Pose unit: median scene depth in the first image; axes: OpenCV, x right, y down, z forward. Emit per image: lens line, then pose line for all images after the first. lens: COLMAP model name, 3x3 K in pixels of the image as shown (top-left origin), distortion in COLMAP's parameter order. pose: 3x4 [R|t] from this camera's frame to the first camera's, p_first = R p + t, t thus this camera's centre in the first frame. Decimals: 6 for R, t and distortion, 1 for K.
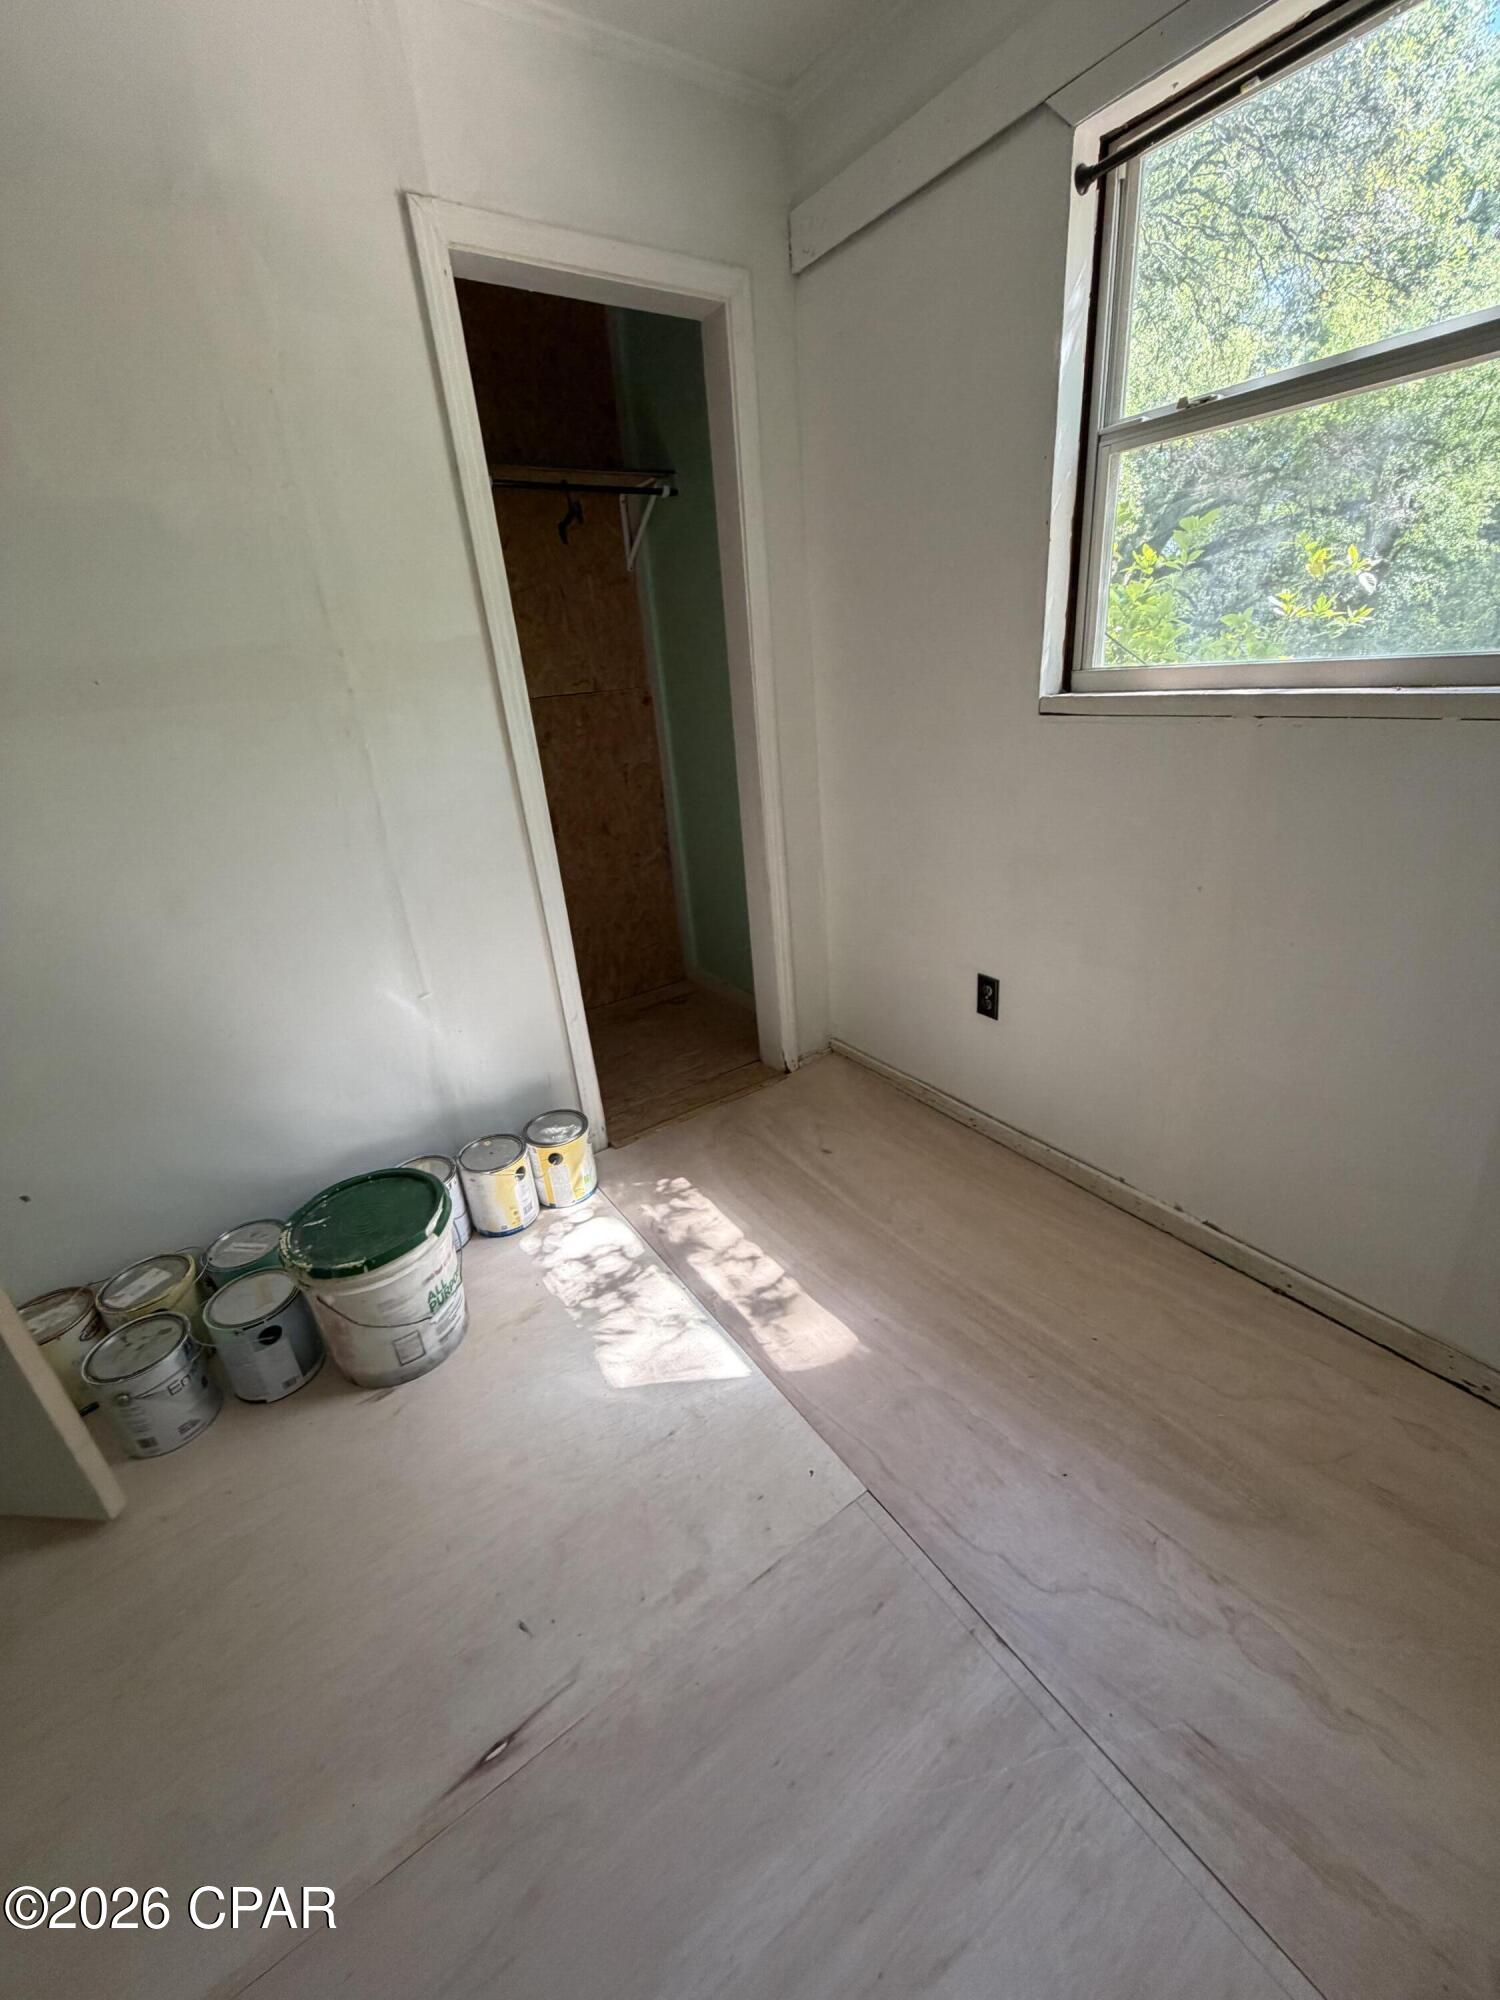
lens RADIAL K [[790.8, 0, 750.0], [0, 790.8, 1000.0], [0, 0, 1]] dist [0.000408, -0.000041]
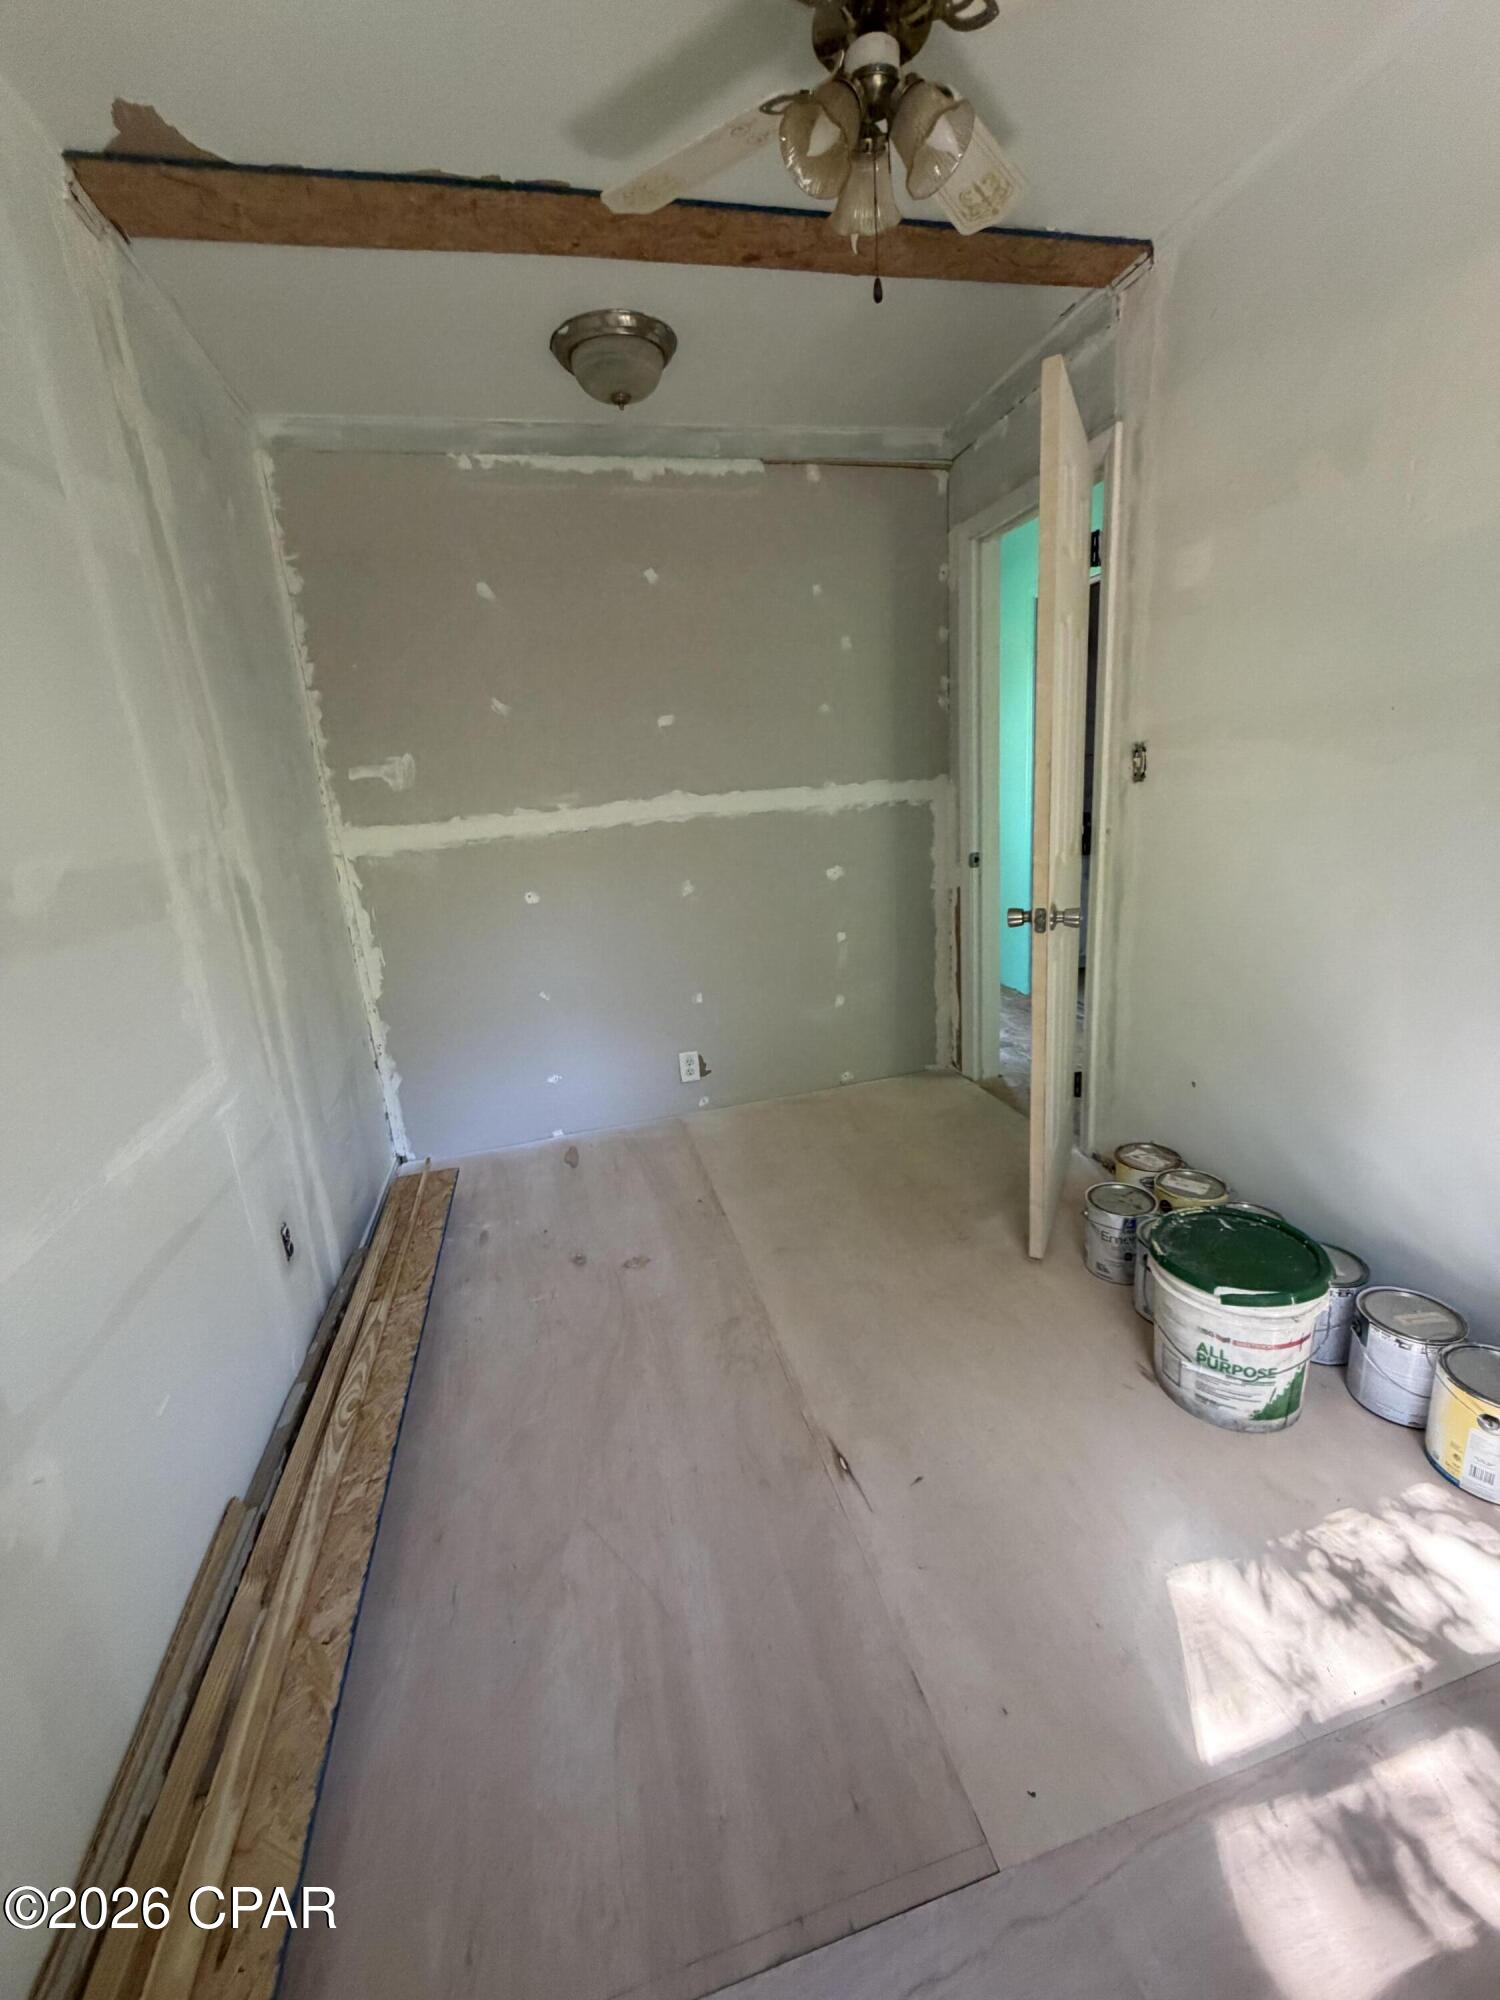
lens RADIAL K [[790.8, 0, 750.0], [0, 790.8, 1000.0], [0, 0, 1]] dist [0.000408, -0.000041]
pose [[-0.339183, 0.347845, -0.874047, 0.452606], [-0.272528, 0.852948, 0.445206, -0.253416], [0.900380, 0.389208, -0.194509, 0.483707]]
